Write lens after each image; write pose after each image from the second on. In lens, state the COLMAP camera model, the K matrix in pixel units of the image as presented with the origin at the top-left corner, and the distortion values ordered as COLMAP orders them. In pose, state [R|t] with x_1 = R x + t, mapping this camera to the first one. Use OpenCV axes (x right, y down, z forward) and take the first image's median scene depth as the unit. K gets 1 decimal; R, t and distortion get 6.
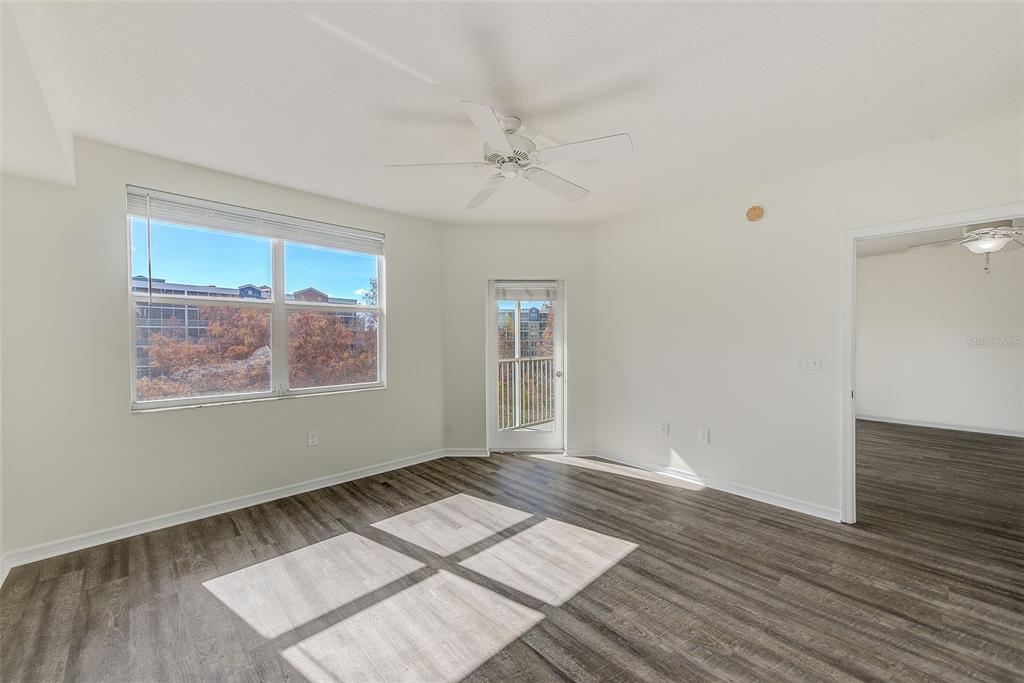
lens RADIAL K [[408.8, 0, 517.6], [0, 408.8, 332.7], [0, 0, 1]] dist [0.000540, -0.000106]
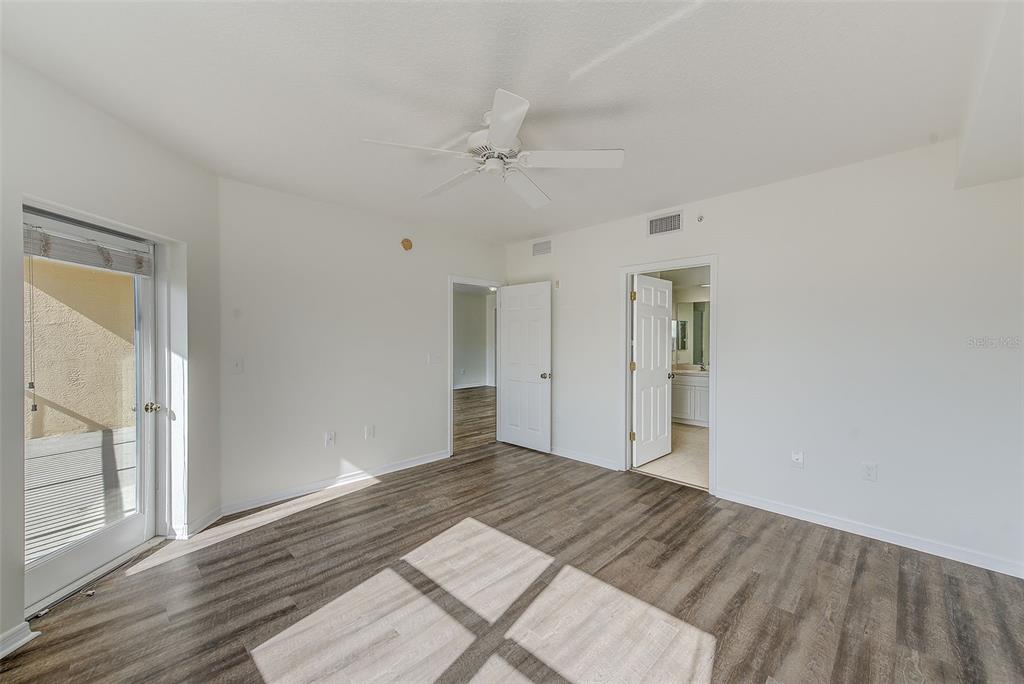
lens RADIAL K [[408.8, 0, 517.6], [0, 408.8, 333.2], [0, 0, 1]] dist [0.000540, -0.000106]
pose [[-0.059707, 0.005564, 0.998200, -0.807865], [-0.000826, 0.999984, -0.005623, -0.004505], [-0.998216, -0.001161, -0.059701, 0.834127]]
